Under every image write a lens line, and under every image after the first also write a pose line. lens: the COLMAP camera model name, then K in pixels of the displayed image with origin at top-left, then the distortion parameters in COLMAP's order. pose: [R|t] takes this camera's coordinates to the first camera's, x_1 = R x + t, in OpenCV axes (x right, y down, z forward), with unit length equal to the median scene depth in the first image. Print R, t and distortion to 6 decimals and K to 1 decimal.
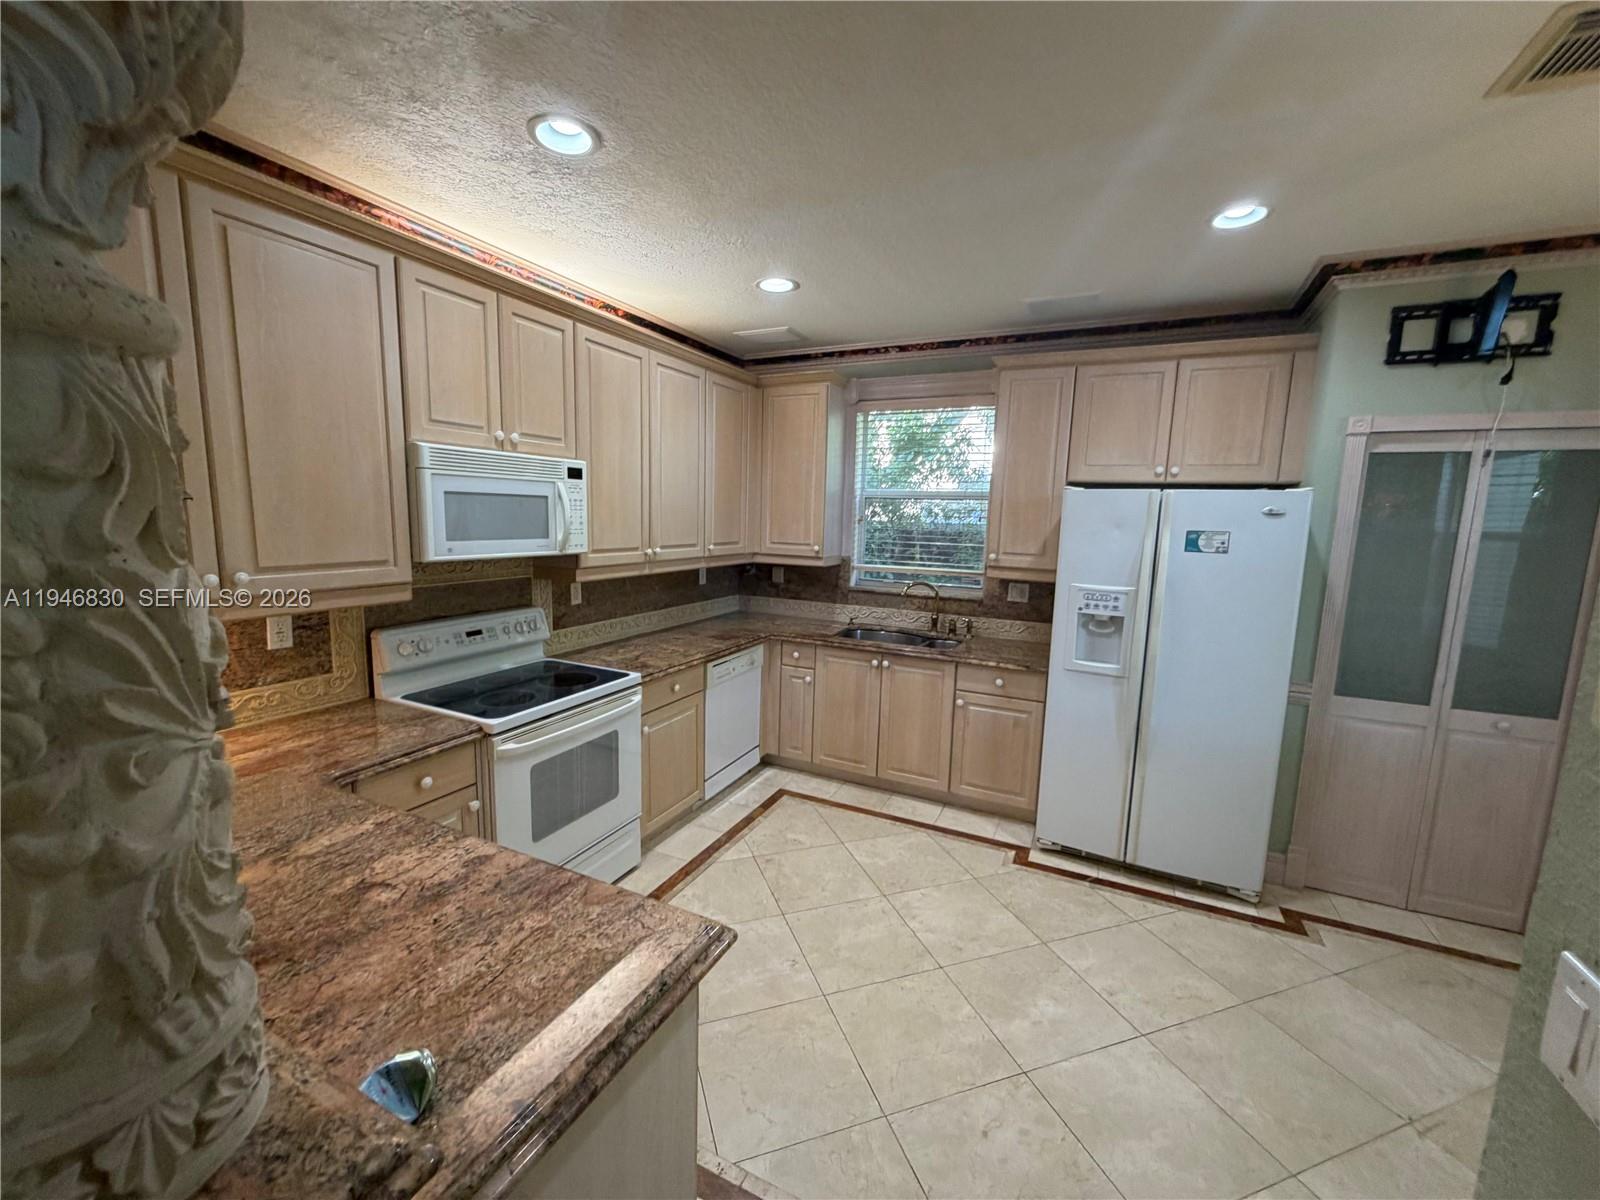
lens RADIAL K [[641.1, 0, 796.8], [0, 641.1, 599.5], [0, 0, 1]] dist [0.000109, -0.000072]
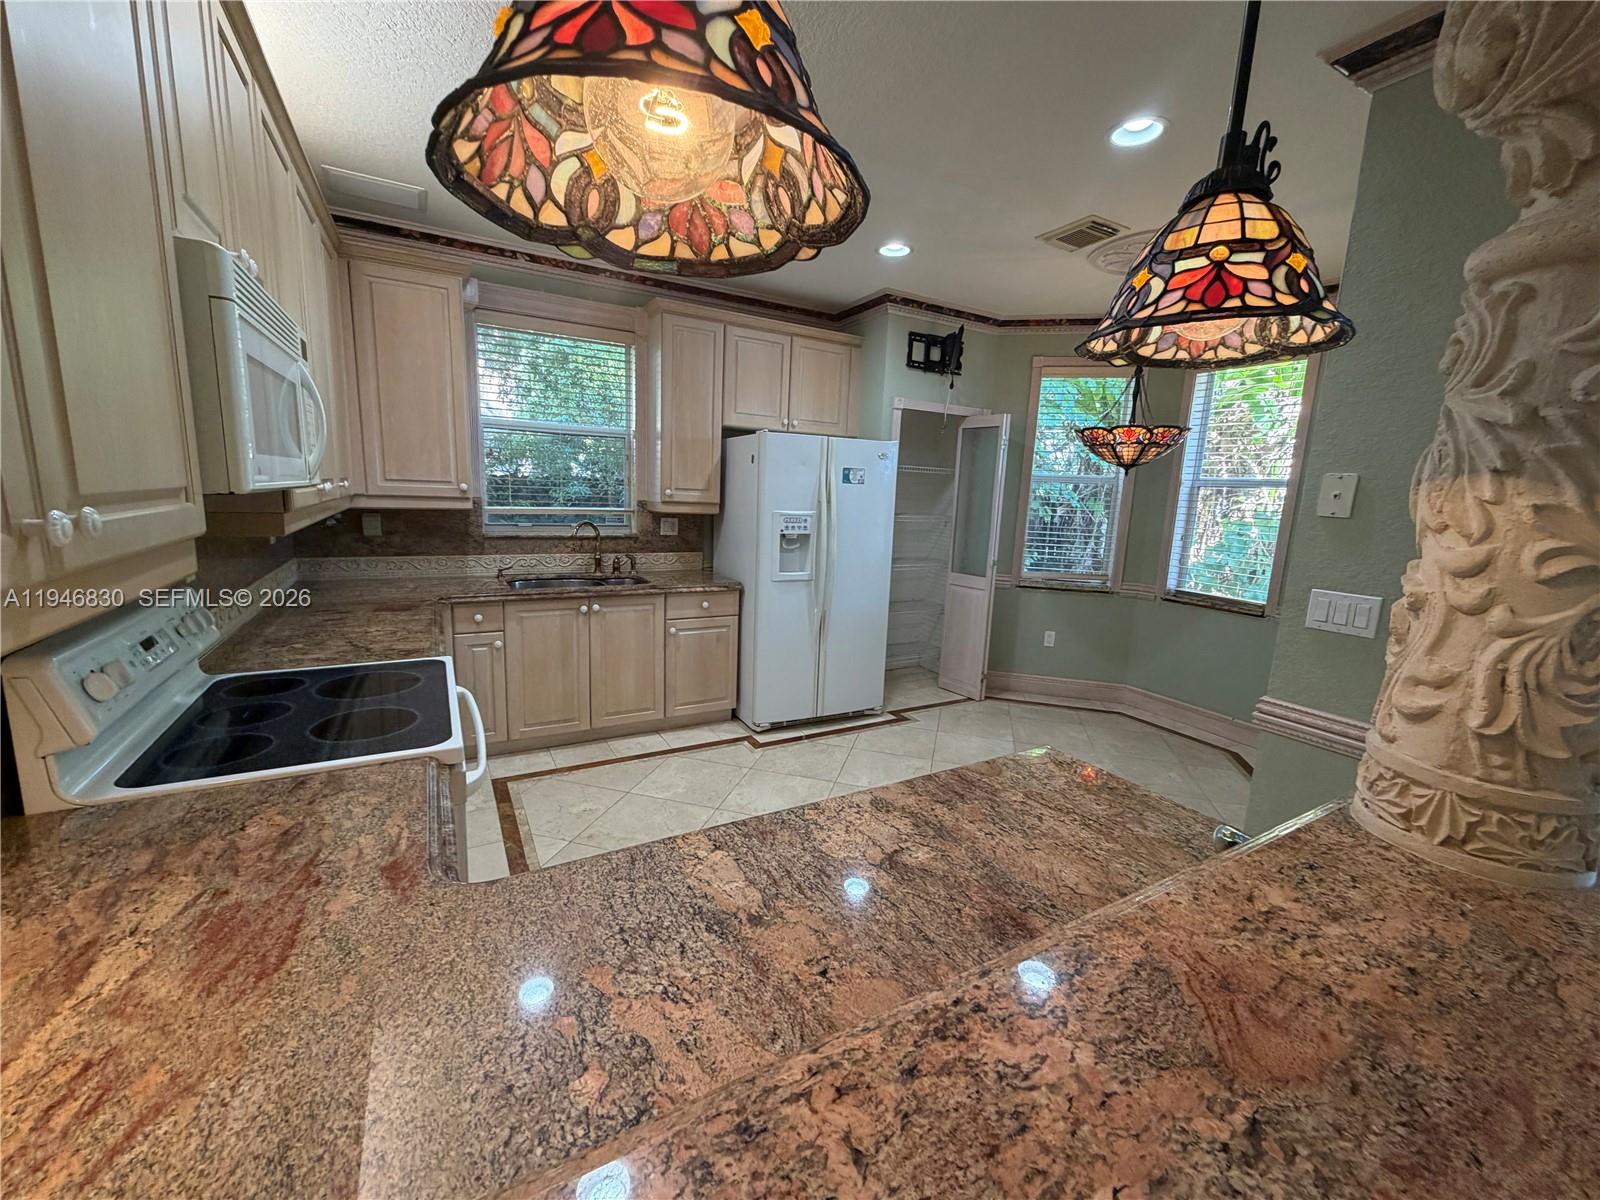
lens RADIAL K [[641.1, 0, 800.5], [0, 641.1, 599.9], [0, 0, 1]] dist [0.000109, -0.000072]
pose [[0.561714, -0.147344, 0.814105, -0.564881], [0.085836, 0.989082, 0.119788, 0.001298], [-0.822866, 0.002593, 0.568229, 0.260093]]
